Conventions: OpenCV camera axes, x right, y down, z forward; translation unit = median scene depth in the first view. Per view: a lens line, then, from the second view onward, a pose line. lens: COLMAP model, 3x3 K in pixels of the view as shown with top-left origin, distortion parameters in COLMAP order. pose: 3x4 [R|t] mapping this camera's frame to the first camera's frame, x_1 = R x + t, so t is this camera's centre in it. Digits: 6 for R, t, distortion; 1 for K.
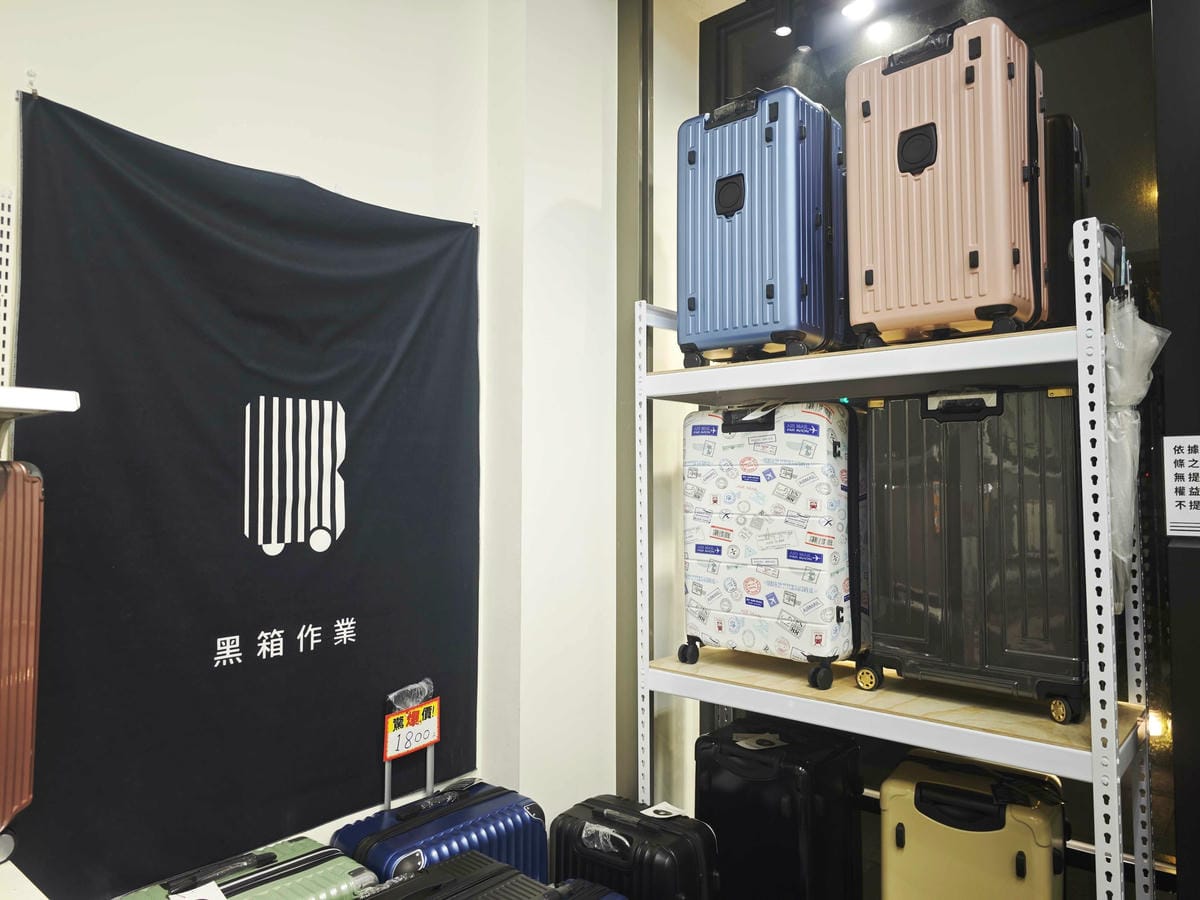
lens RADIAL K [[821.7, 0, 596.8], [0, 821.7, 454.5], [0, 0, 1]] dist [-0.005481, -0.009930]
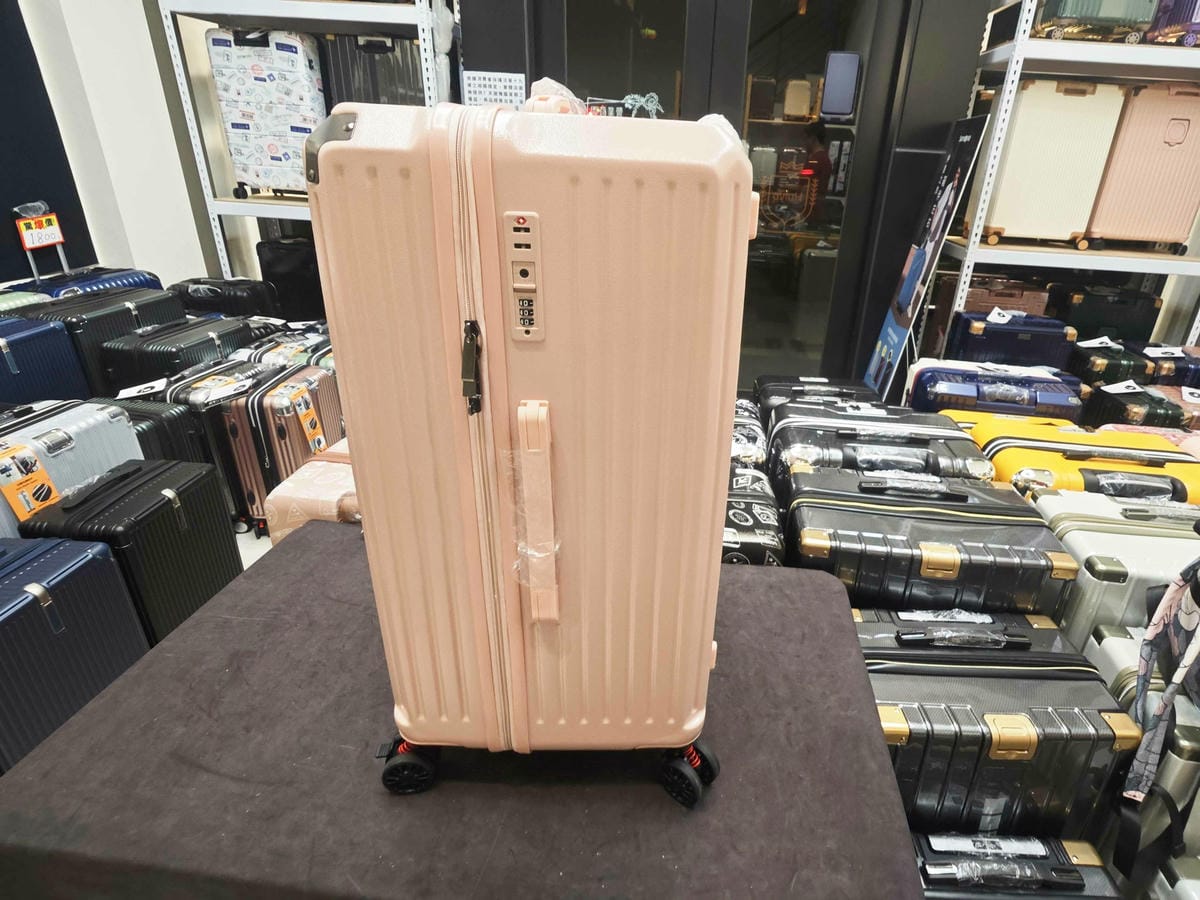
lens RADIAL K [[621.3, 0, 659.8], [0, 621.3, 419.0], [0, 0, 1]] dist [0.003098, 0.000534]
pose [[0.796824, -0.205071, 0.568346, -0.027474], [-0.073867, 0.900522, 0.428490, 0.050848], [-0.599679, -0.383413, 0.702410, -0.672030]]
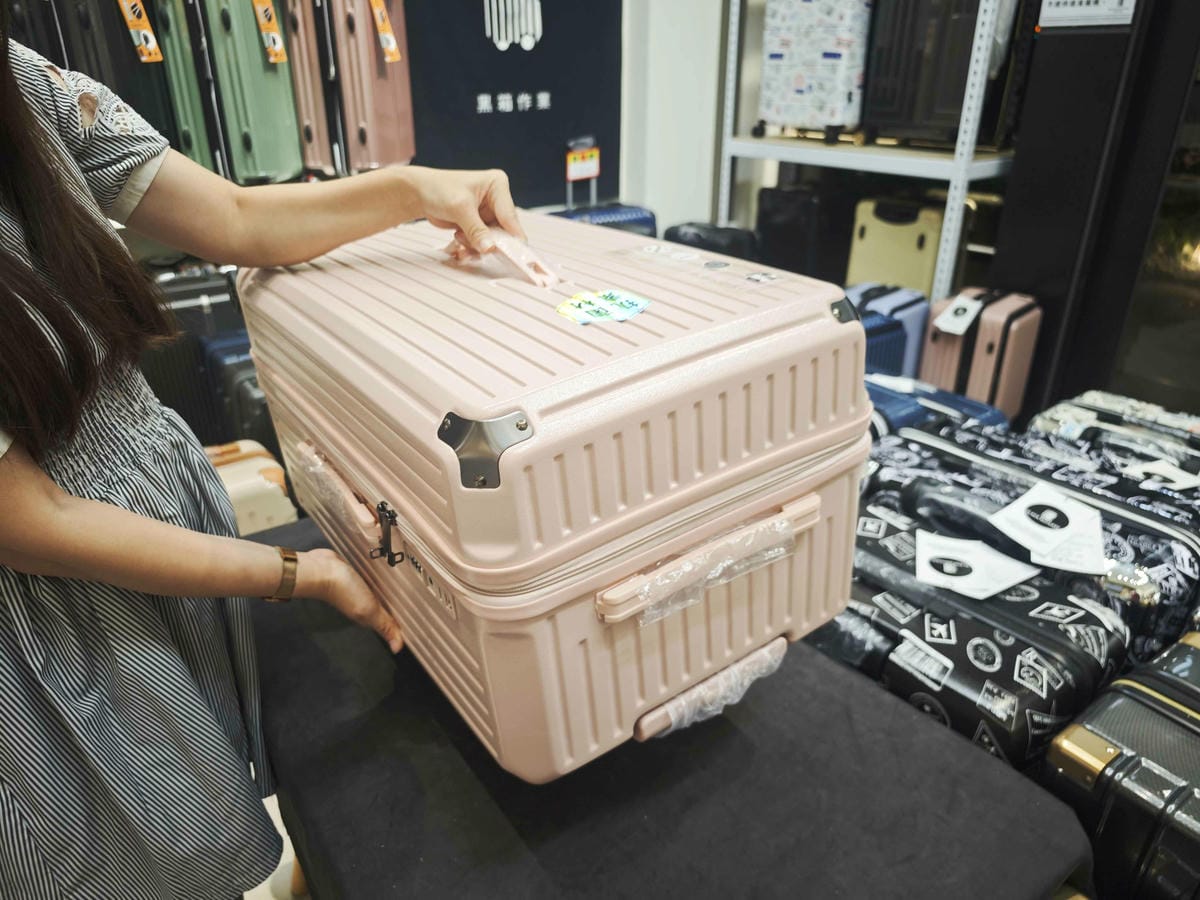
lens RADIAL K [[821.7, 0, 596.2], [0, 821.7, 444.3], [0, 0, 1]] dist [-0.005481, -0.009930]
pose [[0.976178, 0.085070, -0.199599, 0.187650], [0.015523, 0.890192, 0.455321, 0.065853], [0.216415, -0.447573, 0.867665, -0.720580]]
